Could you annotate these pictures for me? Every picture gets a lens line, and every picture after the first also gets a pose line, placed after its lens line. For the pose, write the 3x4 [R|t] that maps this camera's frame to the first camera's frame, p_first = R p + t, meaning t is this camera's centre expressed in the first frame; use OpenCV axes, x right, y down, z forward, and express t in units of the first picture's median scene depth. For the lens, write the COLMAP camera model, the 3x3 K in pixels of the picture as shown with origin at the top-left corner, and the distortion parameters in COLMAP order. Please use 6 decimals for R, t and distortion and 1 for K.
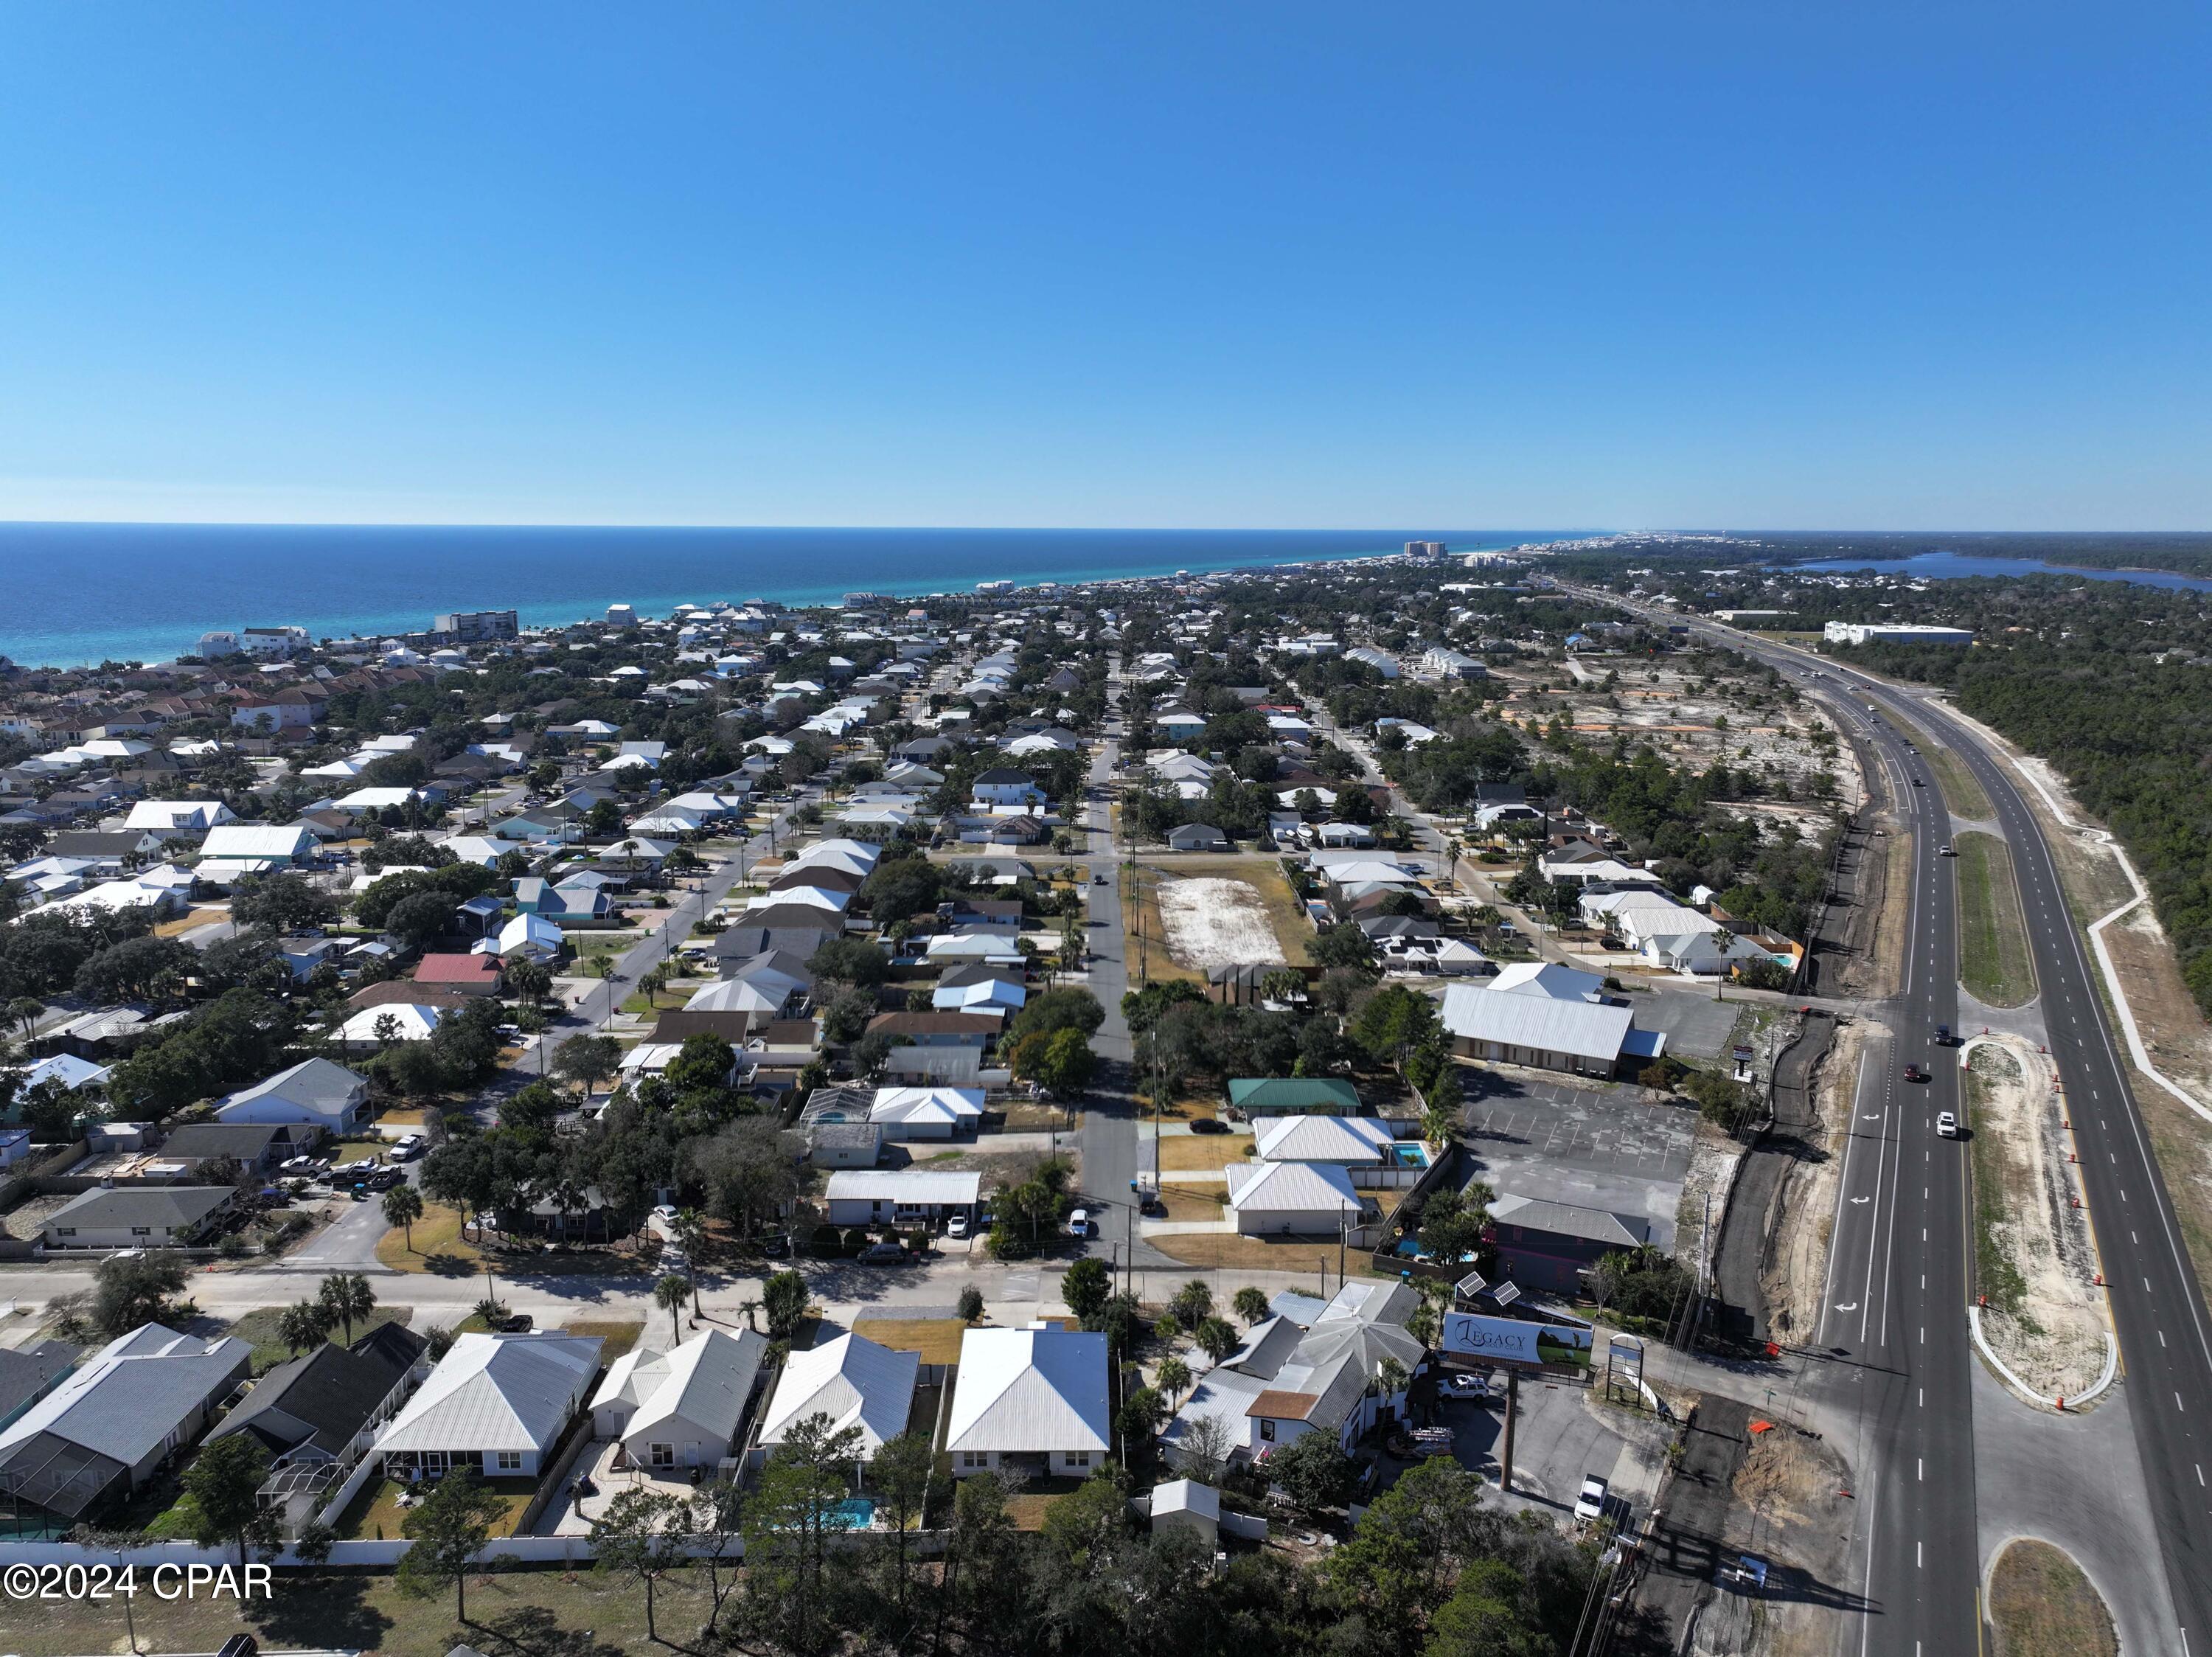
lens RADIAL K [[1553.8, 0, 1106.0], [0, 1553.8, 828.5], [0, 0, 1]] dist [0.002244, 0.003424]
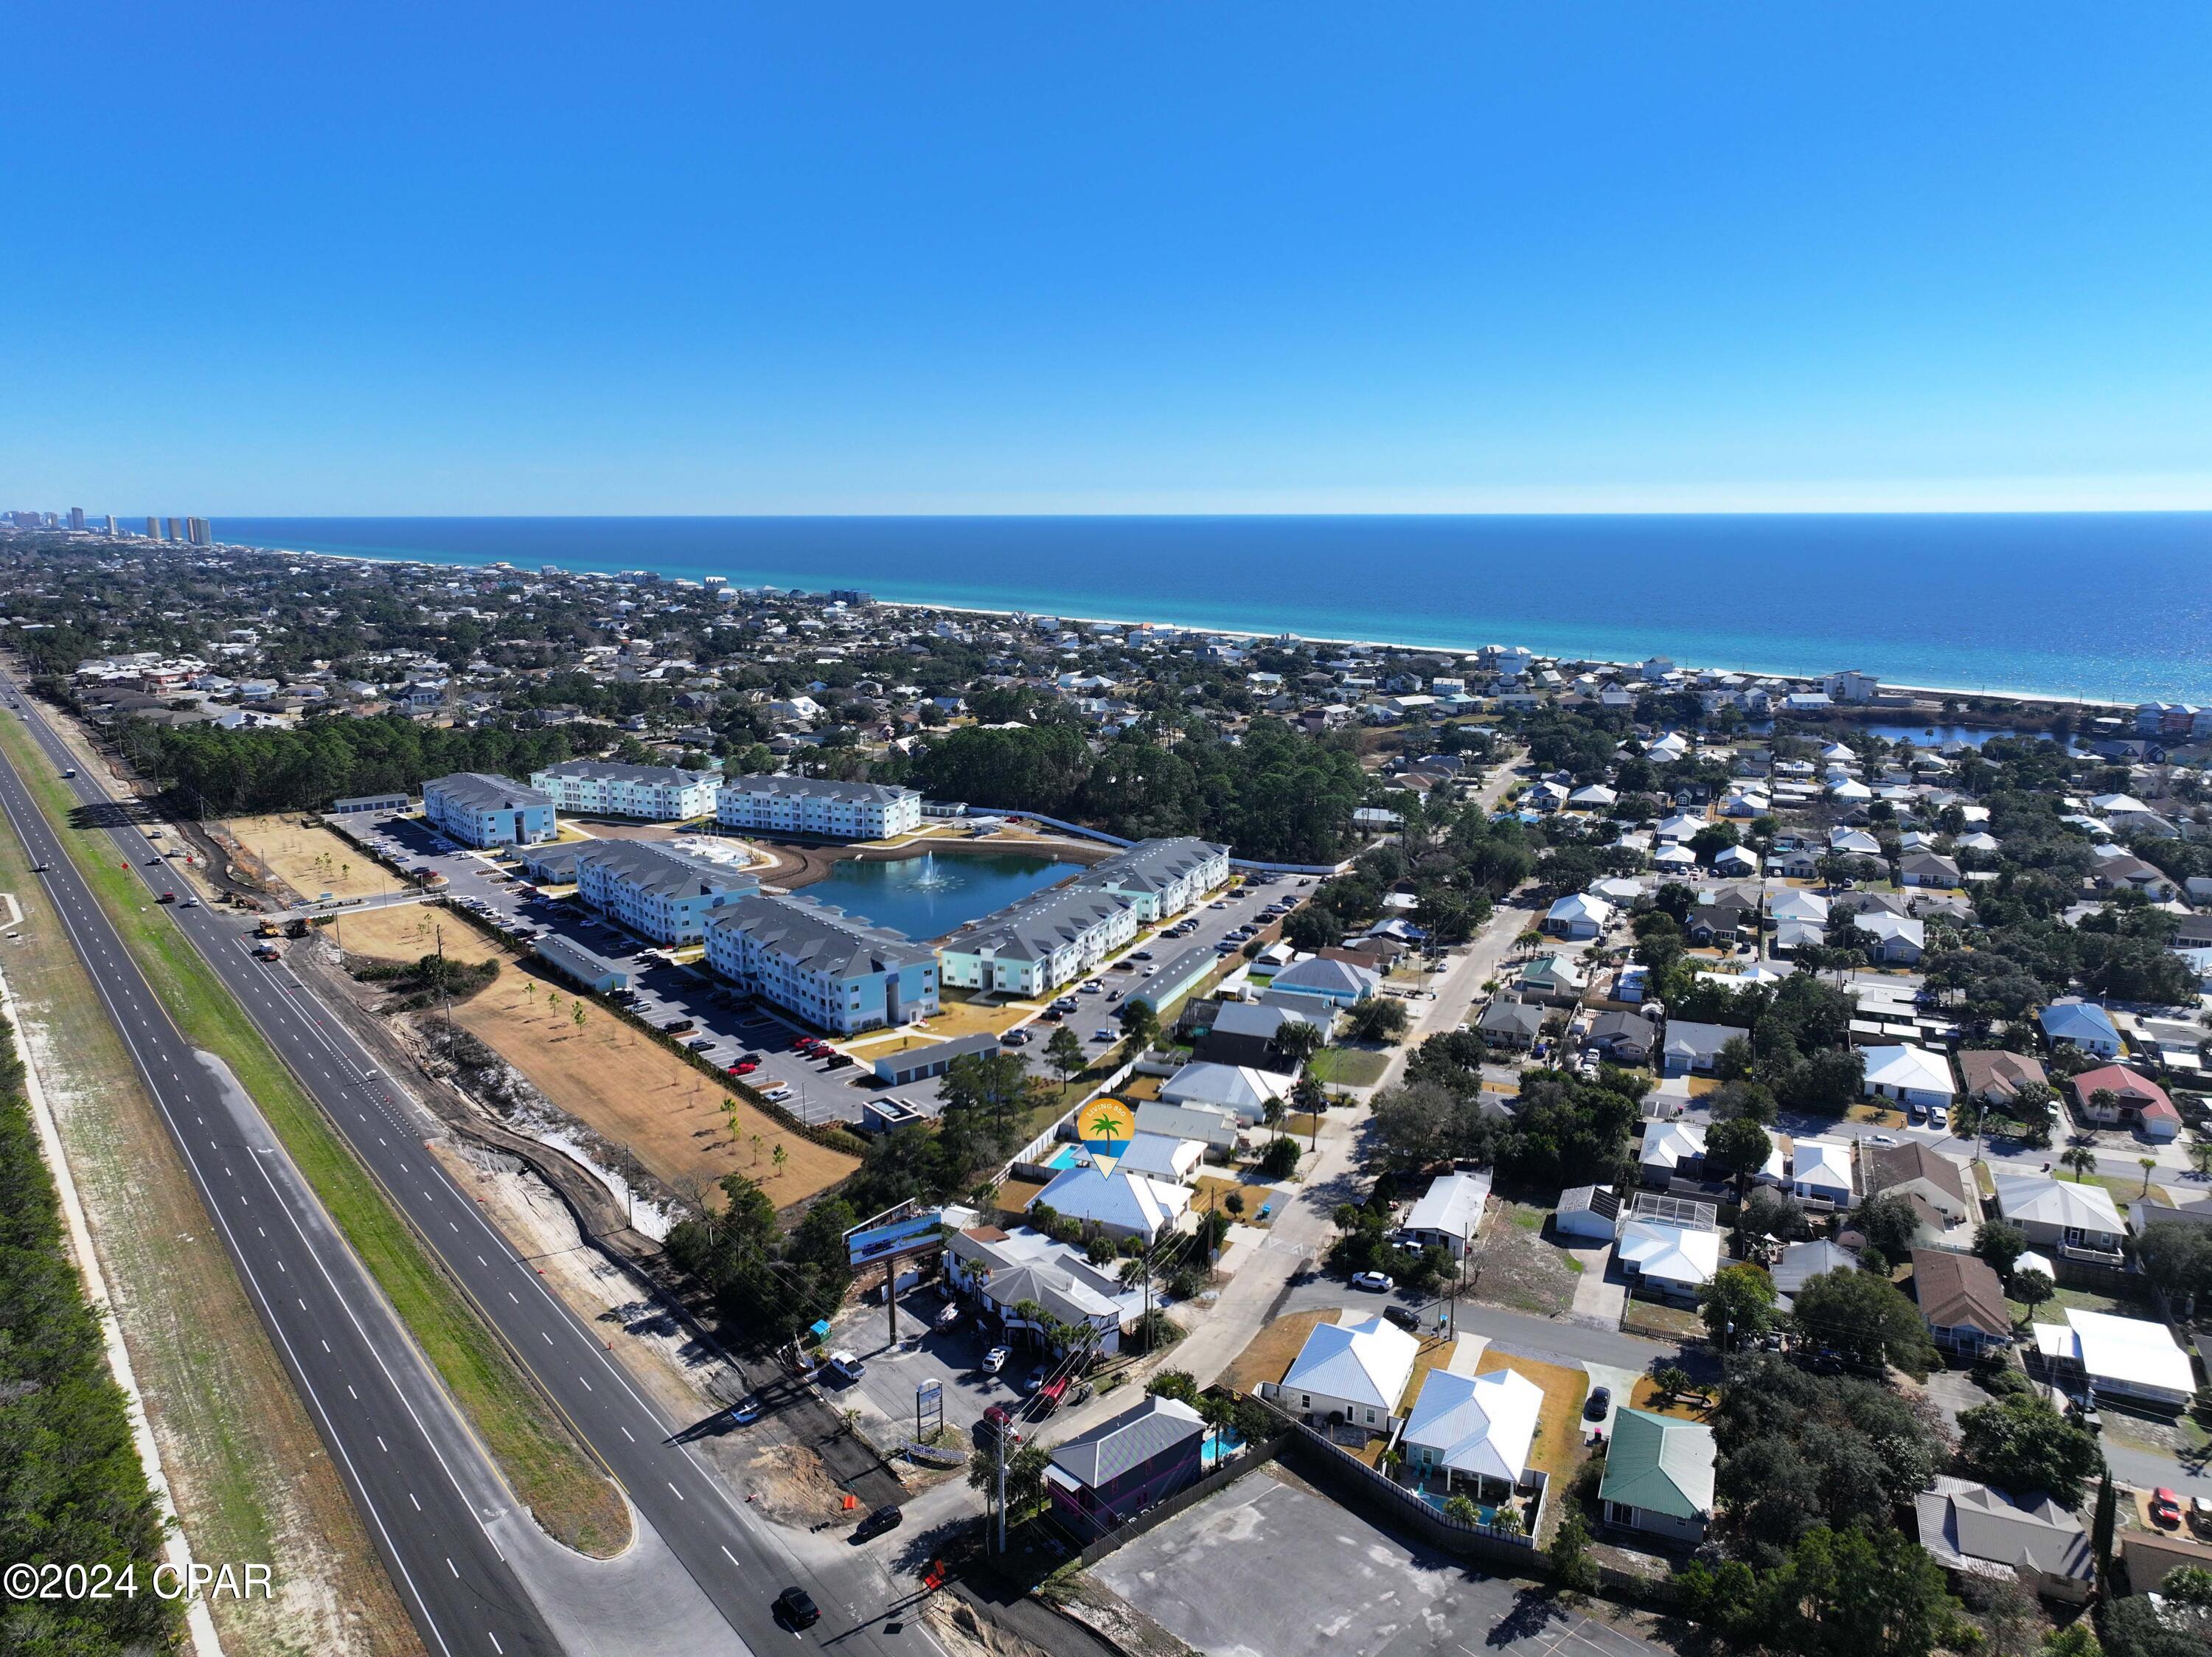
lens RADIAL K [[1550.4, 0, 1115.9], [0, 1550.4, 830.6], [0, 0, 1]] dist [0.017451, -0.000300]
pose [[-0.402827, 0.182678, -0.896861, 0.751559], [-0.176329, 0.946035, 0.271893, -0.240830], [0.898130, 0.267669, -0.348877, 0.859310]]
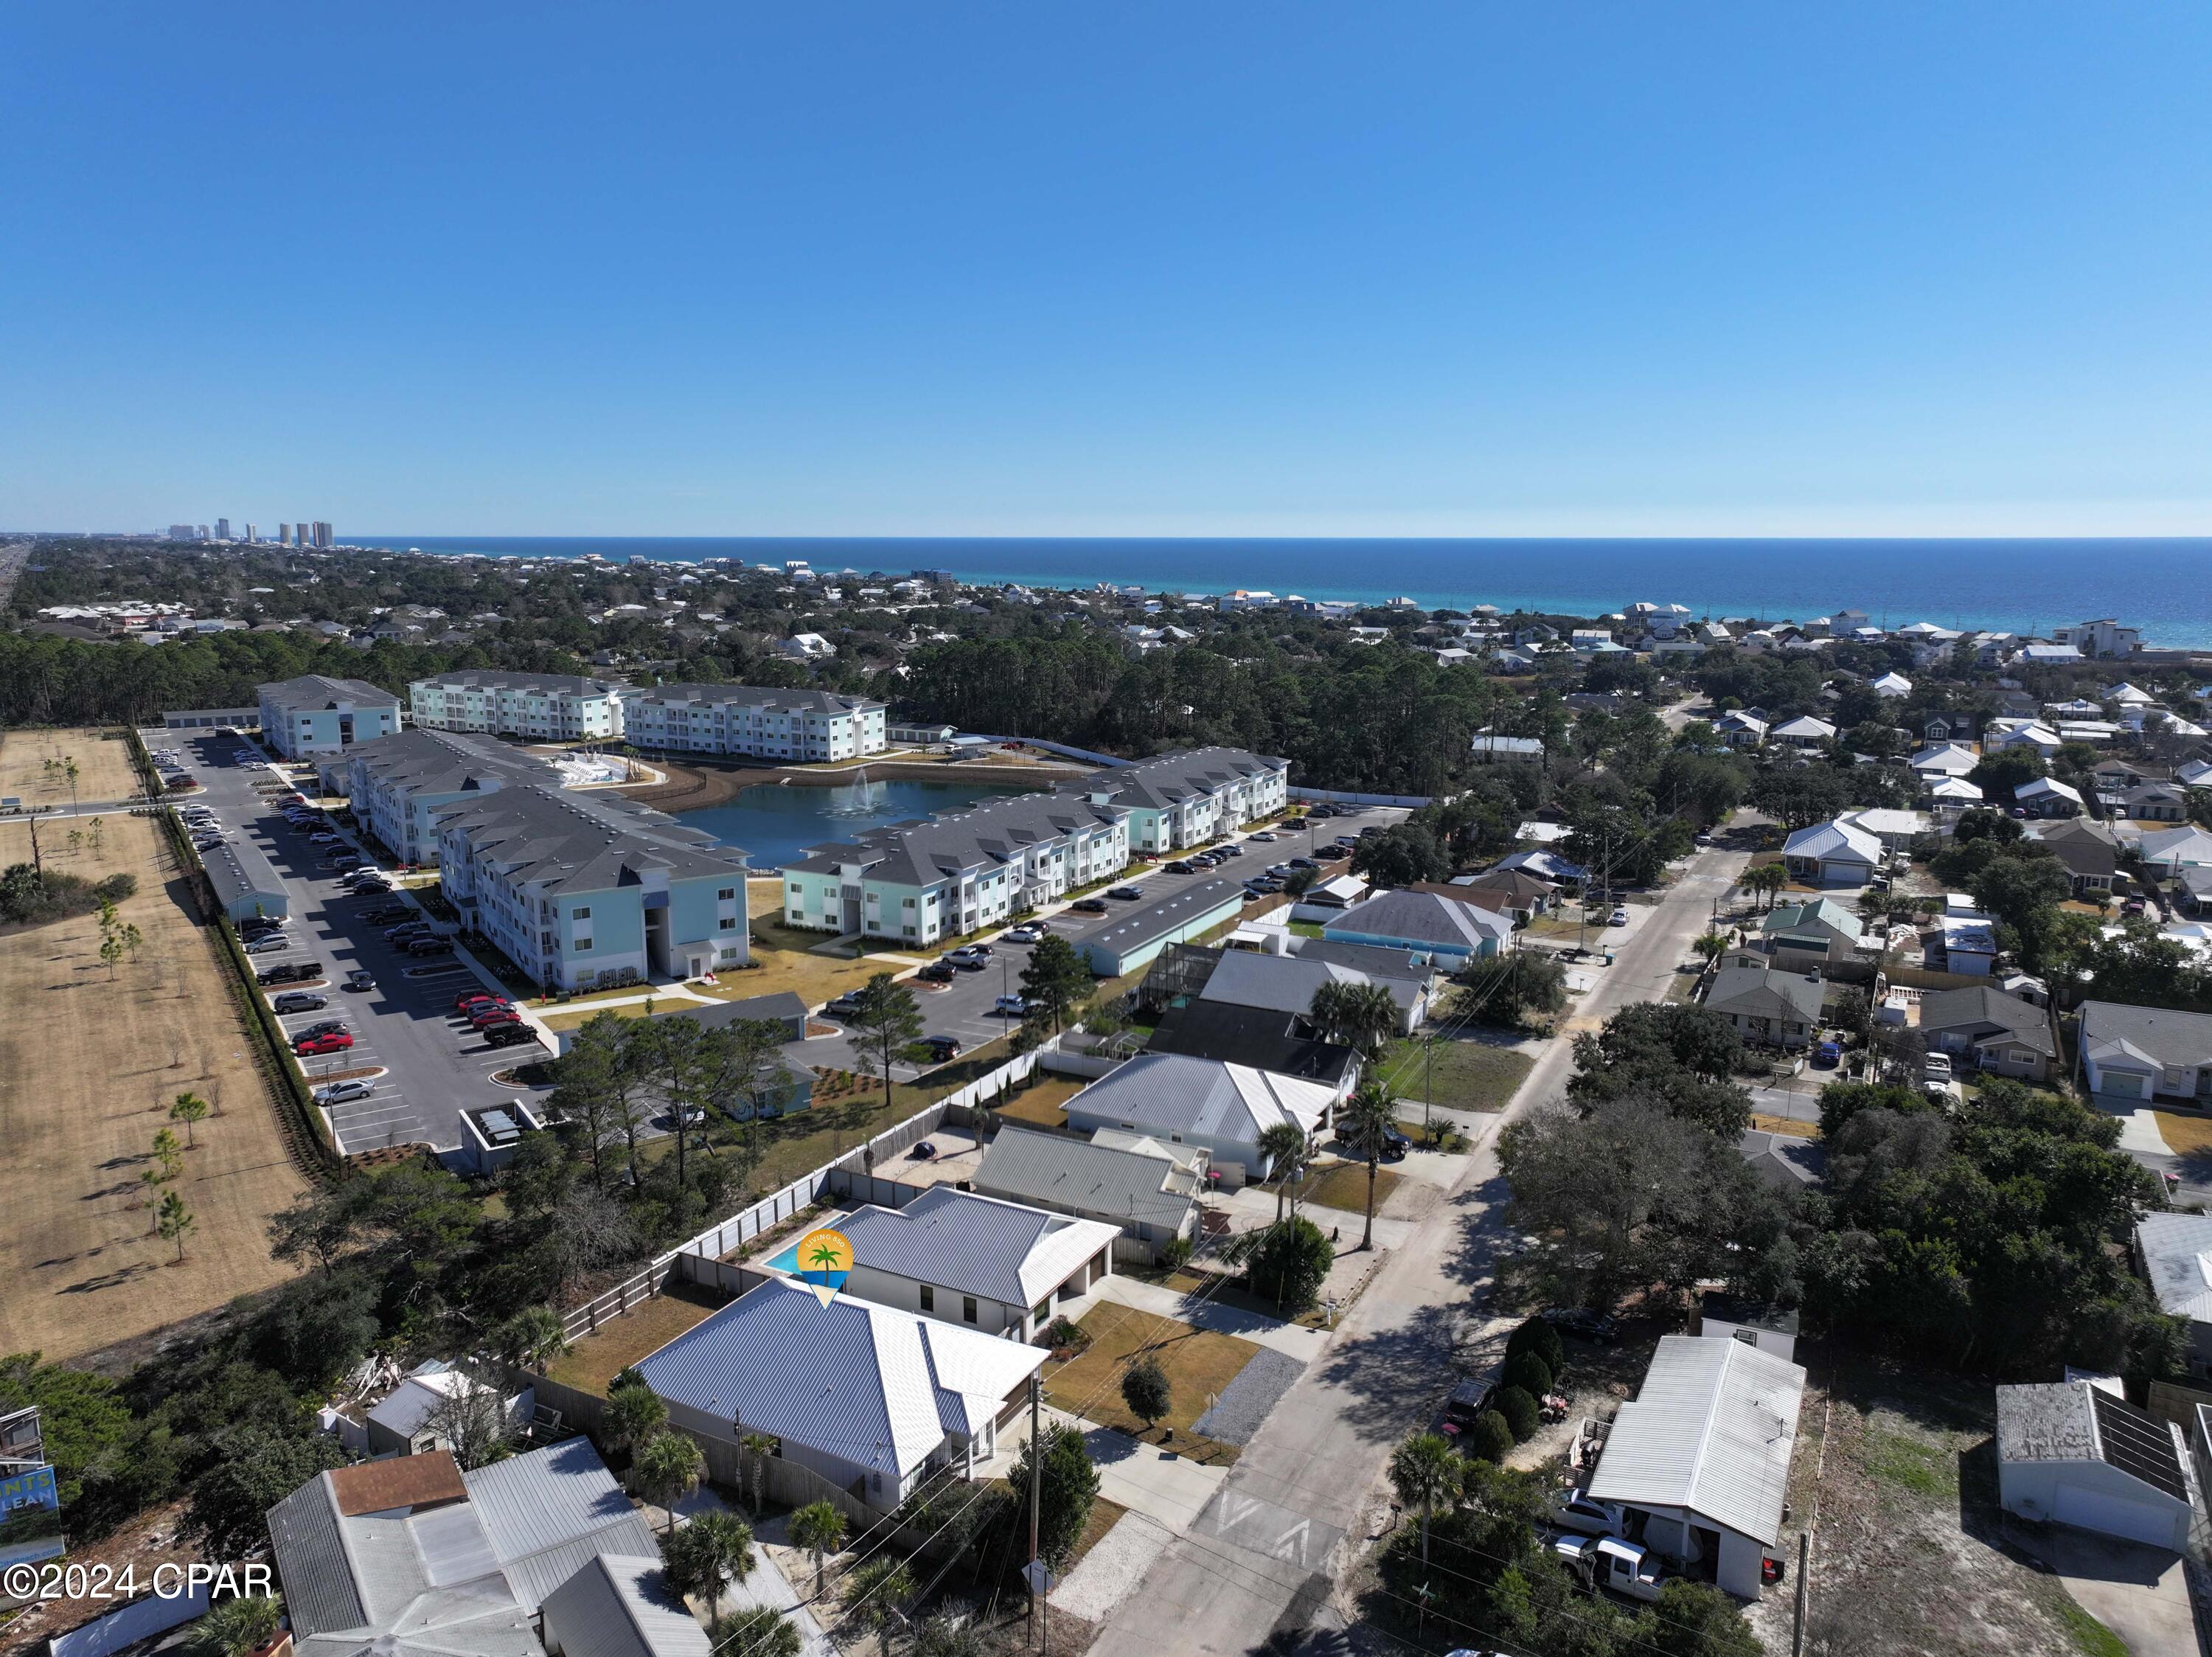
lens RADIAL K [[1550.5, 0, 1111.7], [0, 1550.5, 826.7], [0, 0, 1]] dist [0.006110, 0.003743]
pose [[-0.473982, 0.158576, -0.866138, 0.239430], [-0.172951, 0.947723, 0.268158, -0.016776], [0.863382, 0.276902, -0.421777, 0.770628]]
